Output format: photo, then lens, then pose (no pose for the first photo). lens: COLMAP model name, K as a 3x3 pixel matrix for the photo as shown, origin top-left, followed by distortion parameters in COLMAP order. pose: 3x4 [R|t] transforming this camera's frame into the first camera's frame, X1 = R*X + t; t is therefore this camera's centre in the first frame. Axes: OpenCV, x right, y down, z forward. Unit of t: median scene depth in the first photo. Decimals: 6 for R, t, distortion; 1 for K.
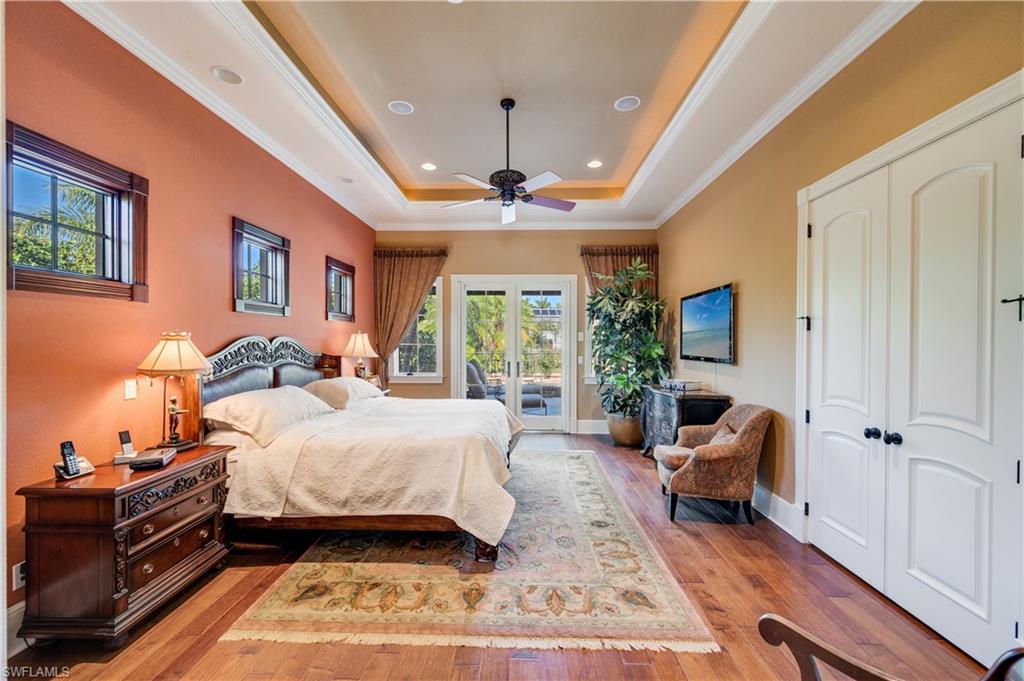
lens RADIAL K [[402.9, 0, 511.1], [0, 402.9, 342.4], [0, 0, 1]] dist [-0.000594, -0.000225]
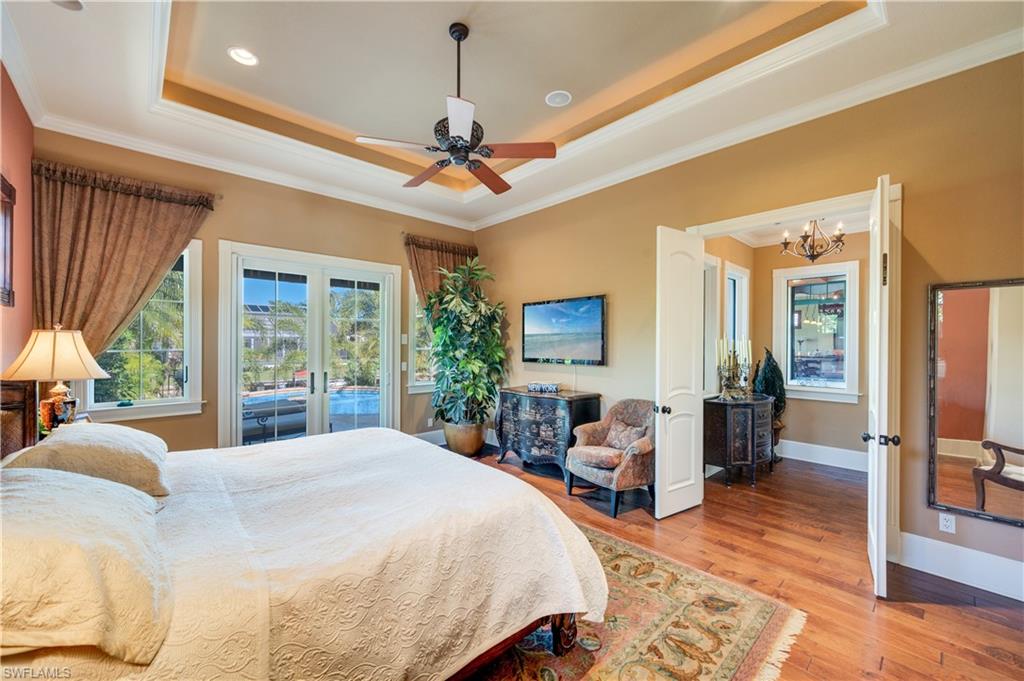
lens RADIAL K [[402.9, 0, 511.6], [0, 402.9, 341.9], [0, 0, 1]] dist [-0.000594, -0.000225]
pose [[0.710518, 0.002044, 0.703676, -0.332330], [0.001132, 0.999991, -0.004048, -0.006049], [-0.703678, 0.003673, 0.710510, 0.282069]]
